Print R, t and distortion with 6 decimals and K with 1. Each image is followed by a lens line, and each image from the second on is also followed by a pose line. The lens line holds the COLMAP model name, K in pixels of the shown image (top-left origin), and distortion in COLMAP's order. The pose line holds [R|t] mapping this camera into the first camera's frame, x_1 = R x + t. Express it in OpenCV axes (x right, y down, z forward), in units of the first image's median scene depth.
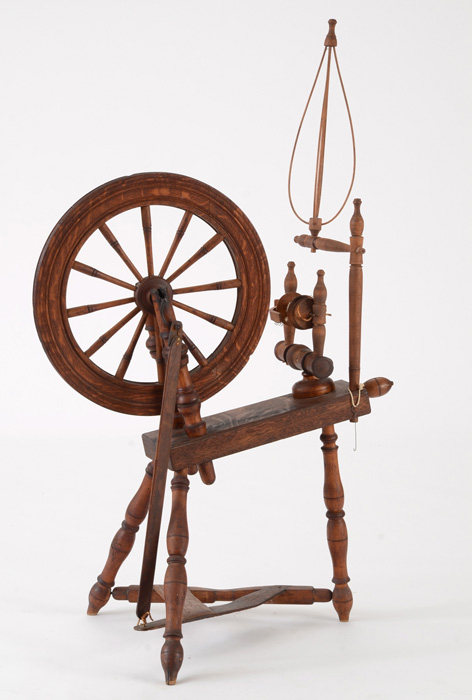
lens RADIAL K [[2392.5, 0, 213.0], [0, 2392.5, 346.3], [0, 0, 1]] dist [1.333920, 0.000000]
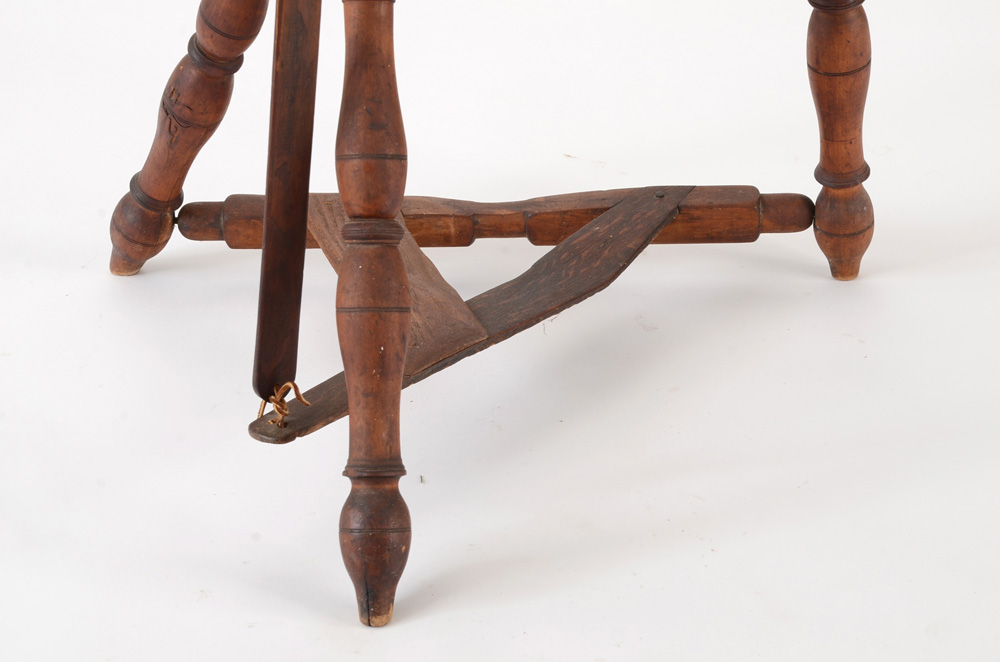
lens RADIAL K [[3021.5, 0, 507.8], [0, 3021.5, 337.0], [0, 0, 1]] dist [0.899202, 0.000000]
pose [[0.997972, -0.046691, 0.043255, -0.014552], [0.029304, 0.940345, 0.338958, -0.030459], [-0.056501, -0.337003, 0.939807, 0.601348]]
